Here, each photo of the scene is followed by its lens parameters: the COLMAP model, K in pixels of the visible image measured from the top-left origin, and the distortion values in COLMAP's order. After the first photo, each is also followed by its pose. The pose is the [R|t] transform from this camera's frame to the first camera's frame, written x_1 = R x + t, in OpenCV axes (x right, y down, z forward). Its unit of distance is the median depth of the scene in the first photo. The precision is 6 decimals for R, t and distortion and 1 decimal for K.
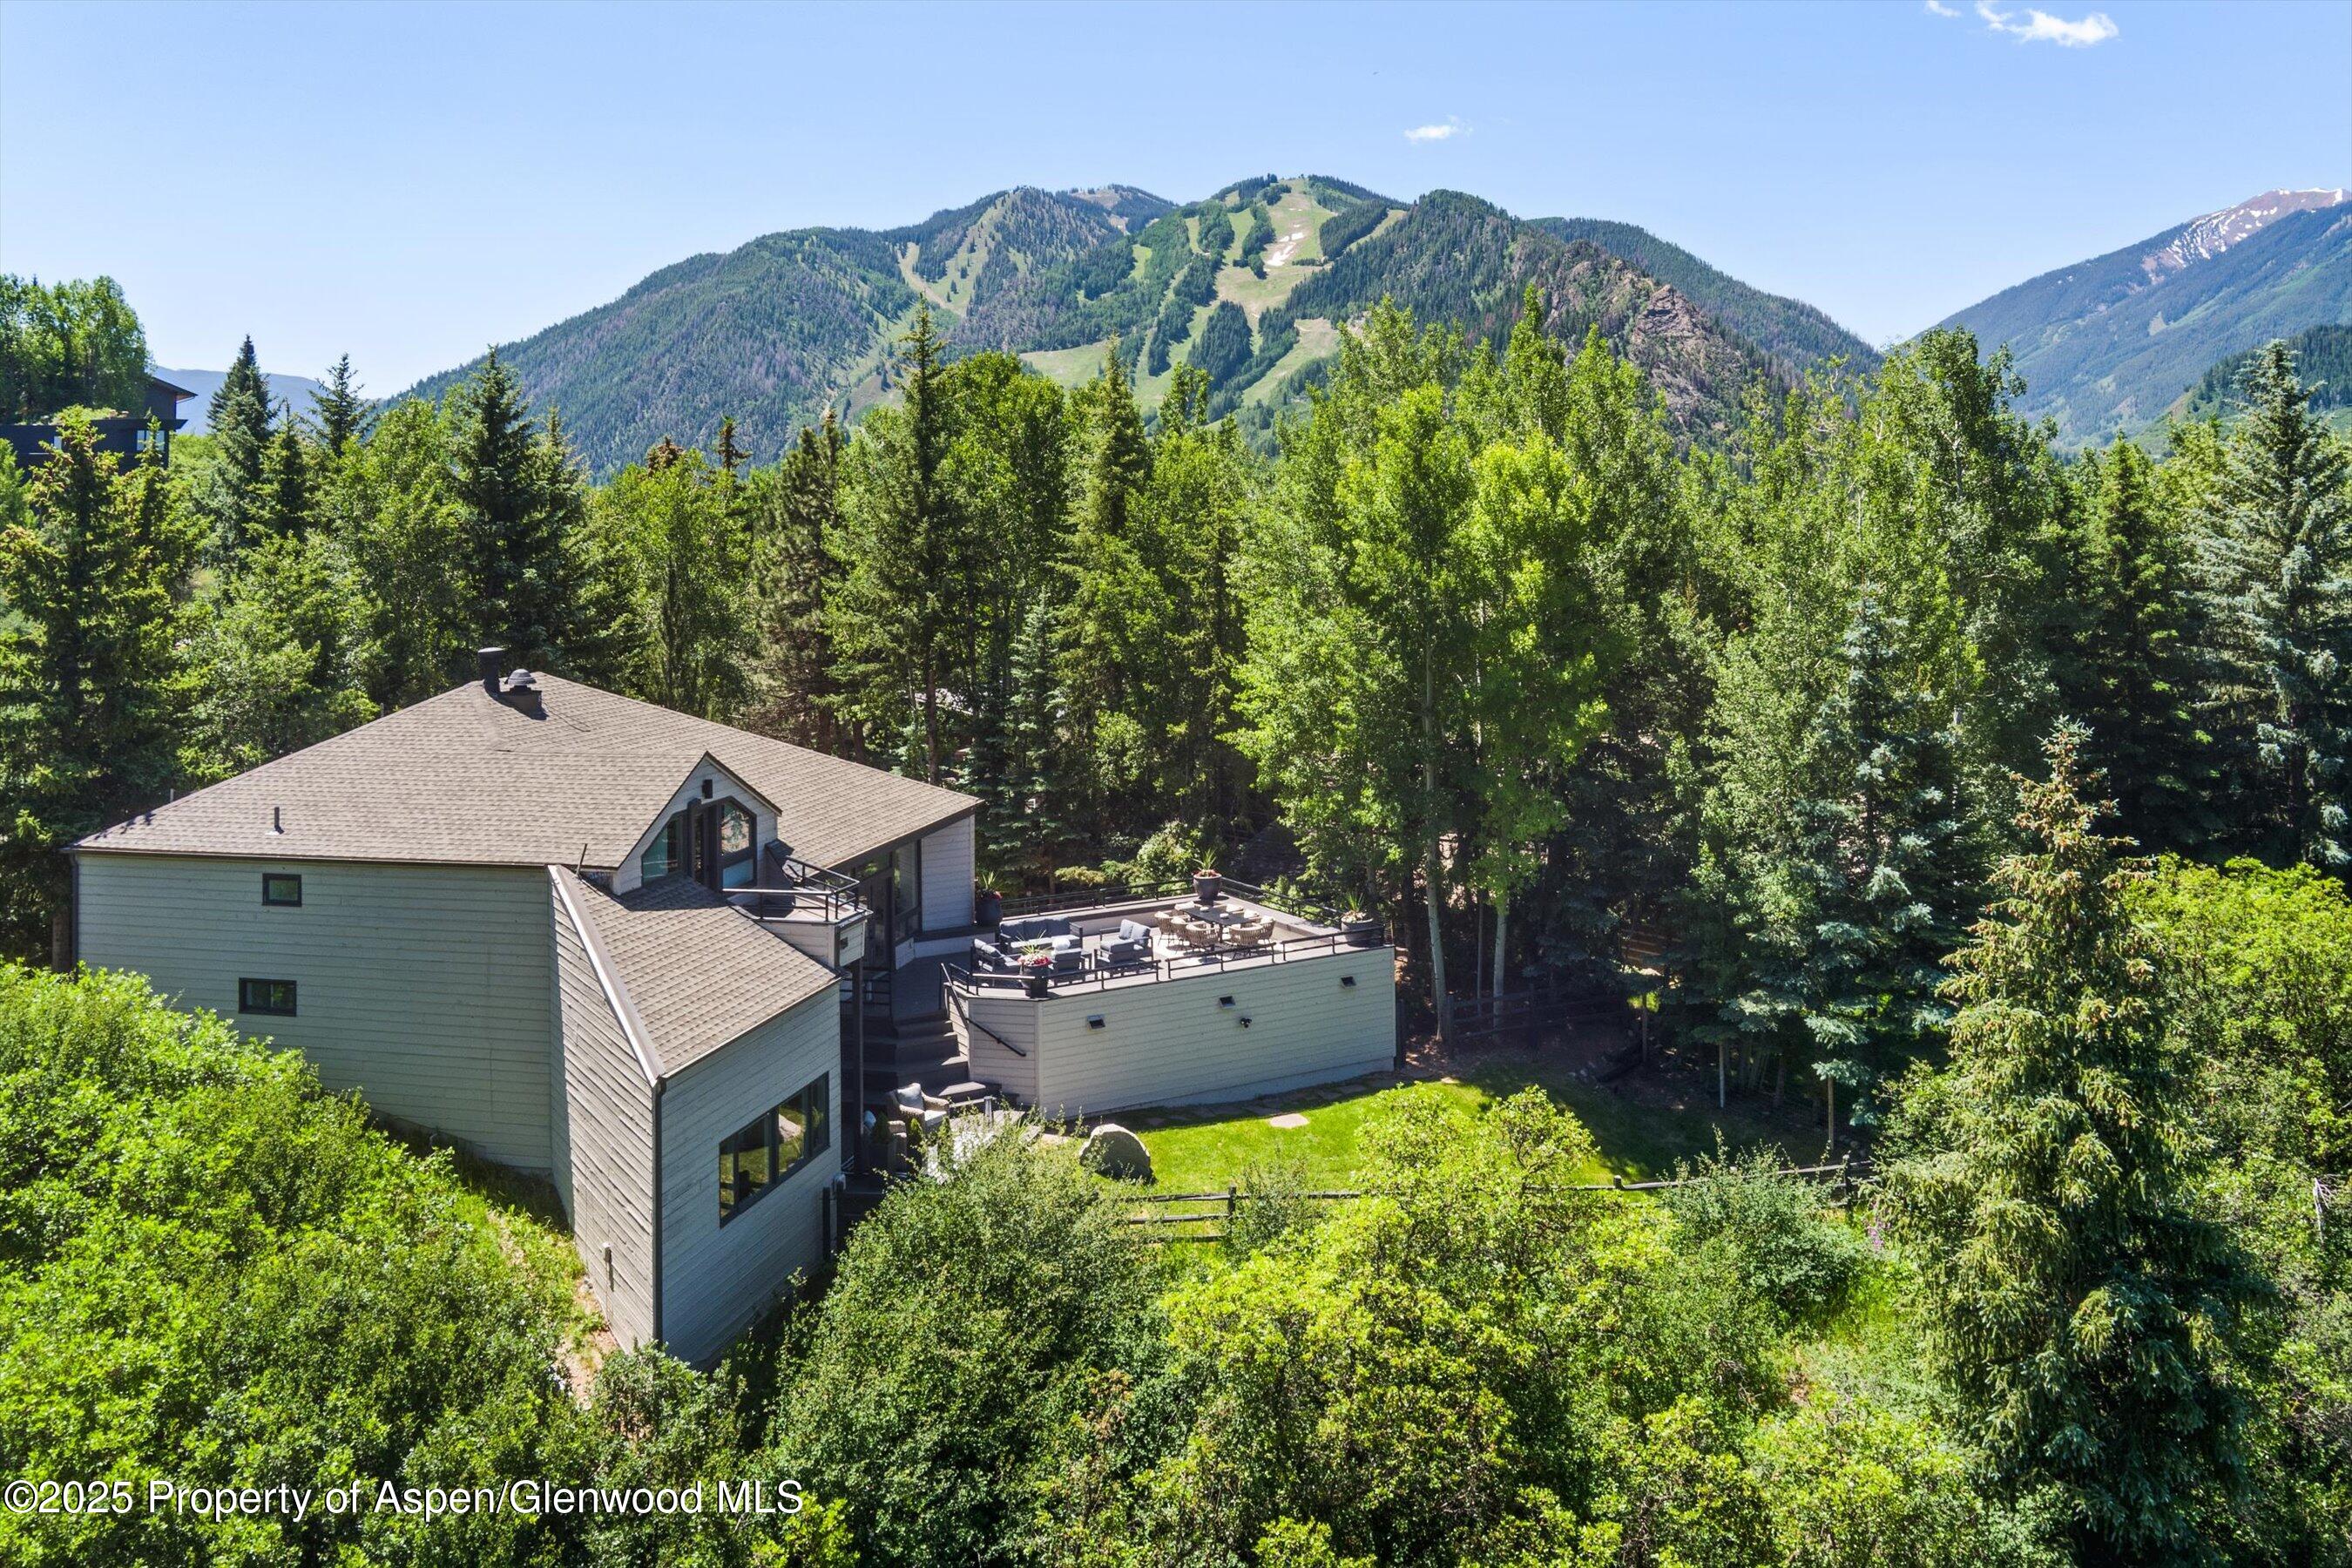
lens RADIAL K [[2010.0, 0, 1164.1], [0, 2010.0, 345.5], [0, 0, 1]] dist [-0.043419, 0.000374]
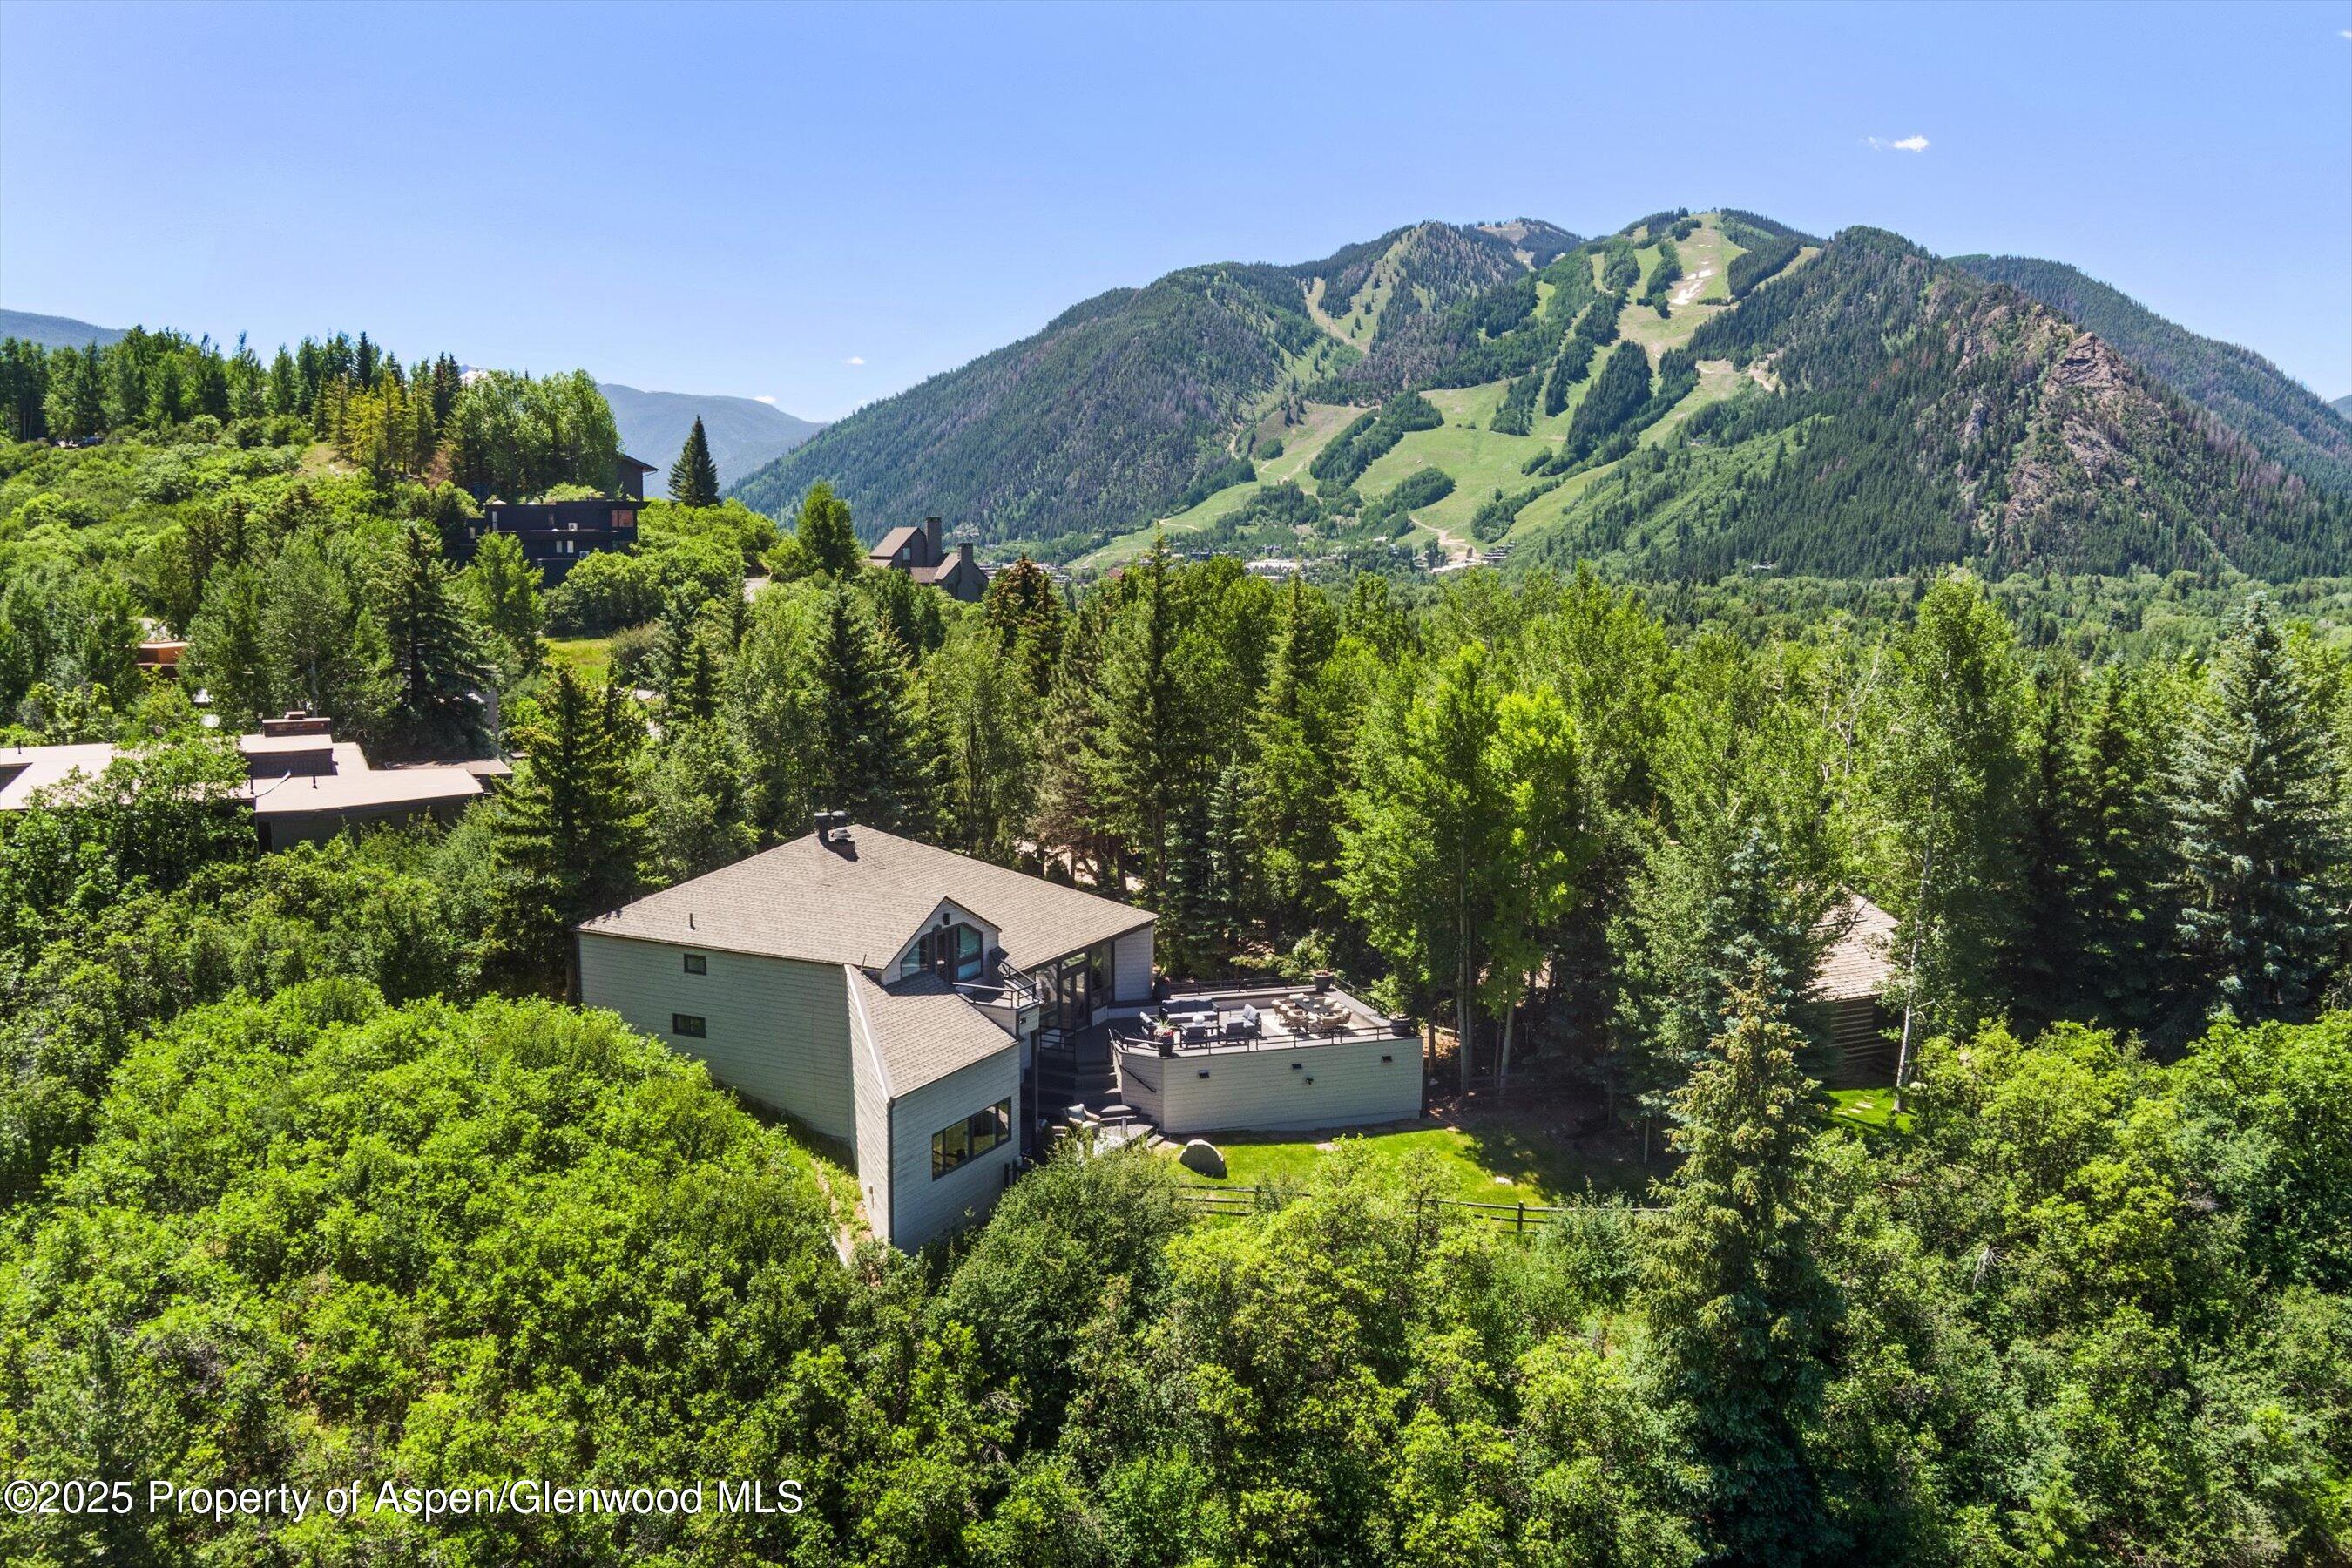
lens RADIAL K [[1928.2, 0, 1147.6], [0, 1928.2, 770.2], [0, 0, 1]] dist [-0.071061, 0.016233]
pose [[0.977675, 0.048579, -0.204432, 0.156325], [-0.006713, 0.979633, 0.200685, -0.133902], [0.210018, -0.194832, 0.958088, -0.270744]]
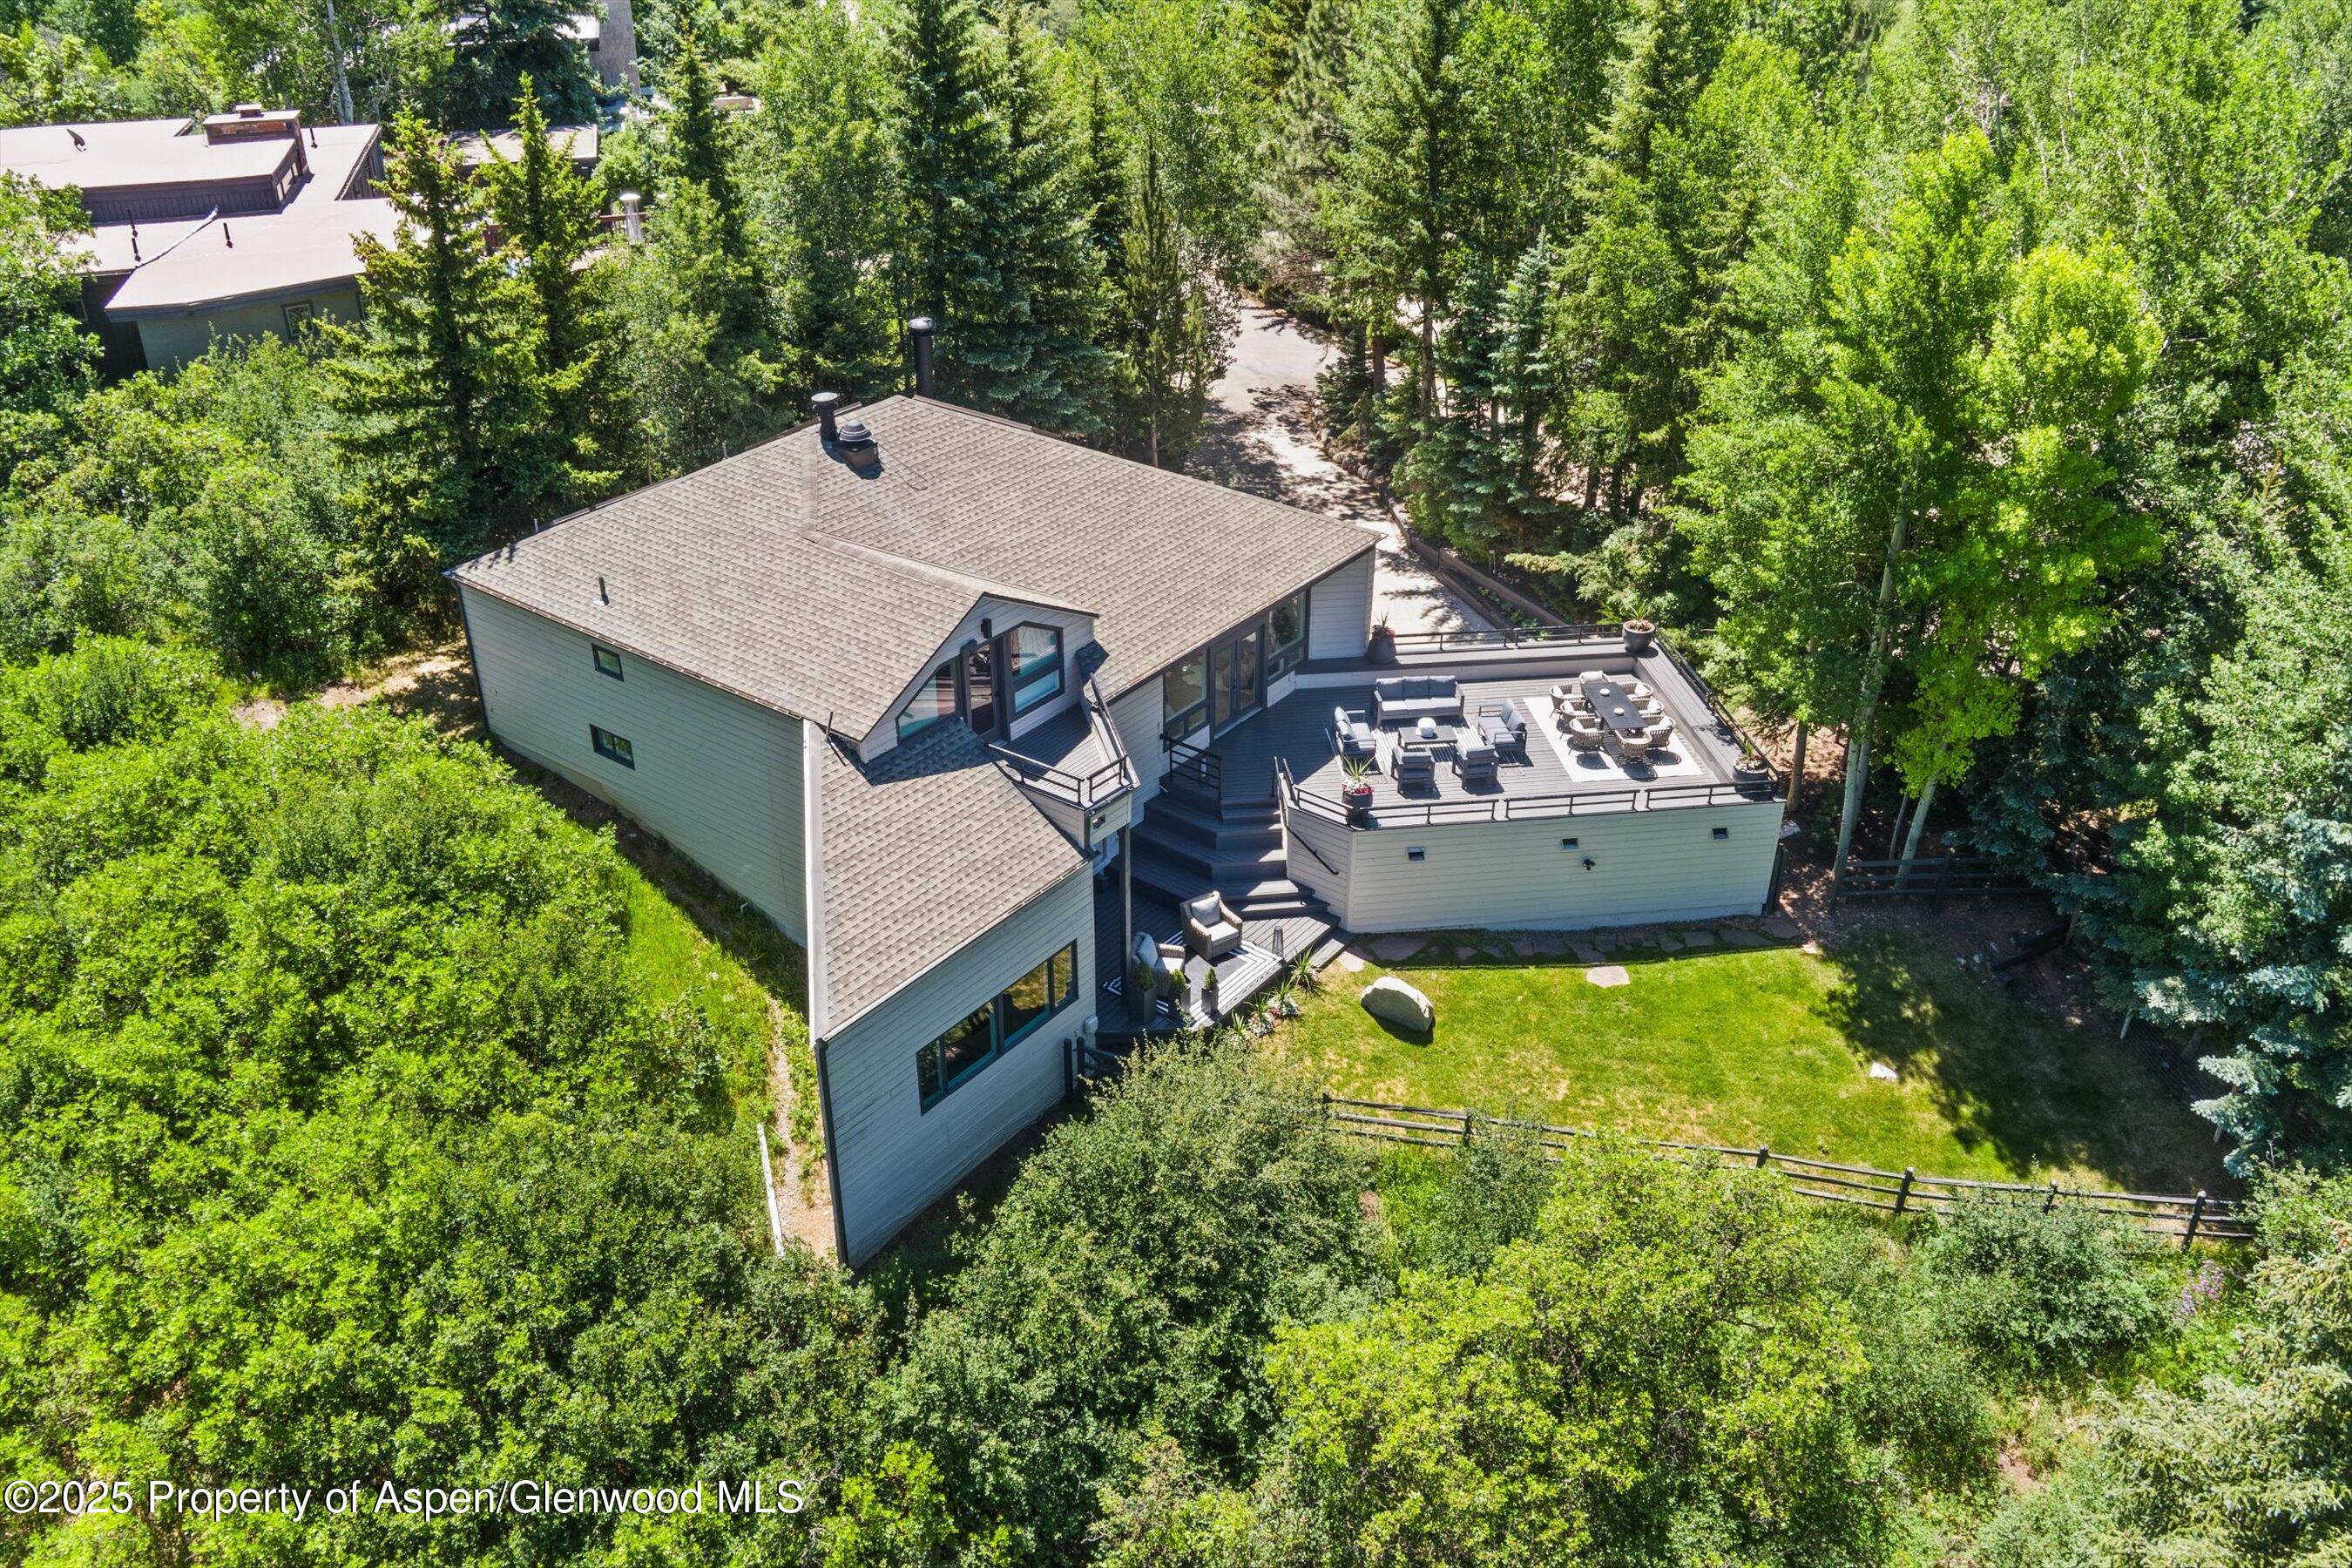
lens RADIAL K [[1928.2, 0, 1145.4], [0, 1928.2, 814.5], [0, 0, 1]] dist [-0.071061, 0.016233]
pose [[0.925271, 0.205710, -0.318679, 0.099418], [0.013958, 0.821129, 0.570572, -0.148834], [0.379049, -0.532381, 0.756896, 0.194936]]
